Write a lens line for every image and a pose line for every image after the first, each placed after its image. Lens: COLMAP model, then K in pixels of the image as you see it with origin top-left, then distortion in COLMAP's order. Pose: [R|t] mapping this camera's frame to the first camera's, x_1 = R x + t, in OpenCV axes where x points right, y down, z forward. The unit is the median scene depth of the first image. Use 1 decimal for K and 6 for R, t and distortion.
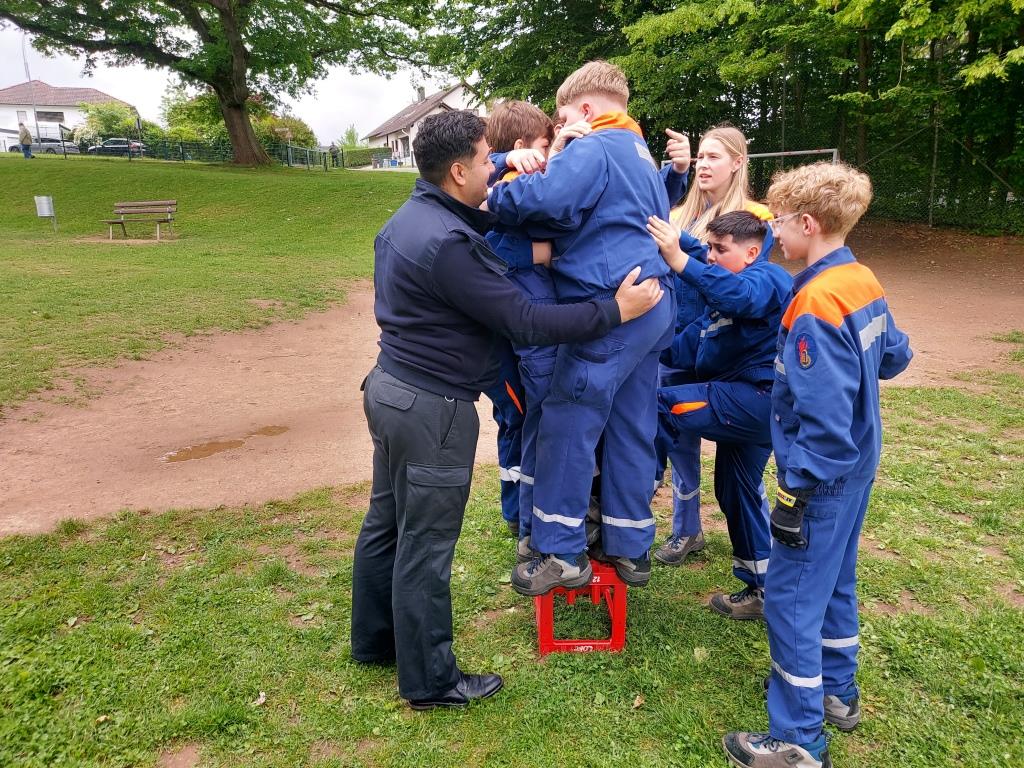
lens RADIAL K [[821.8, 0, 460.6], [0, 821.8, 413.7], [0, 0, 1]] dist [0.095038, -0.064076]
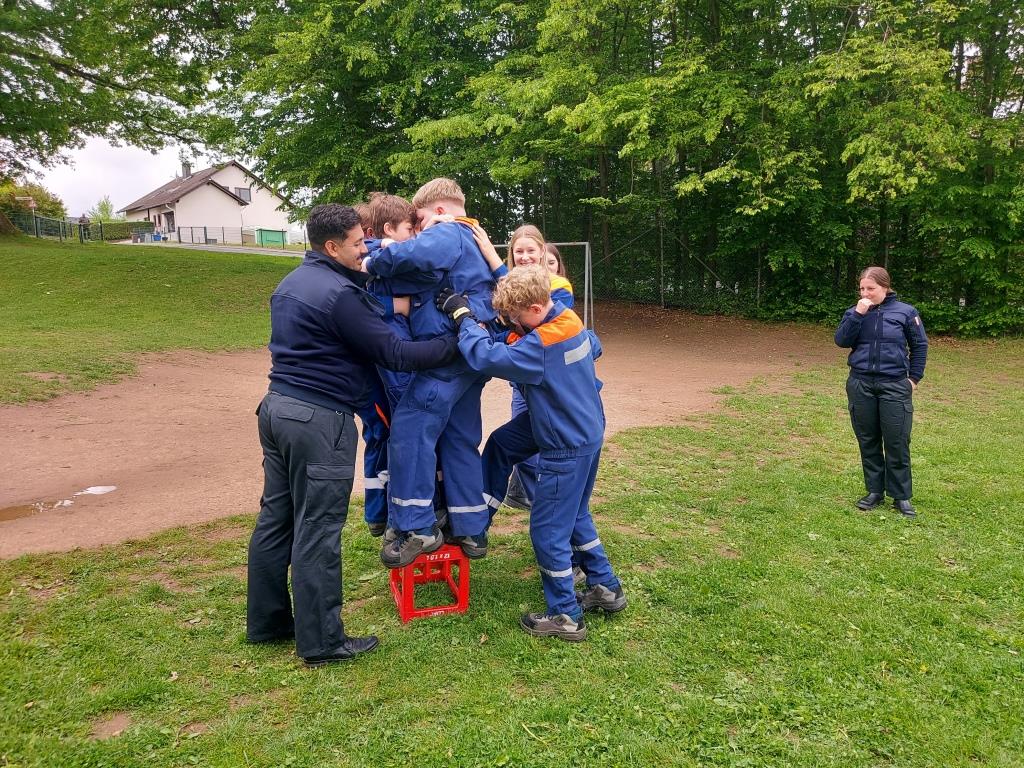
lens RADIAL K [[821.8, 0, 460.6], [0, 821.8, 413.7], [0, 0, 1]] dist [0.095038, -0.064076]
pose [[0.966885, -0.022688, 0.254201, -0.122758], [0.046035, 0.995207, -0.086277, 0.081484], [-0.251025, 0.095122, 0.963295, -0.243095]]
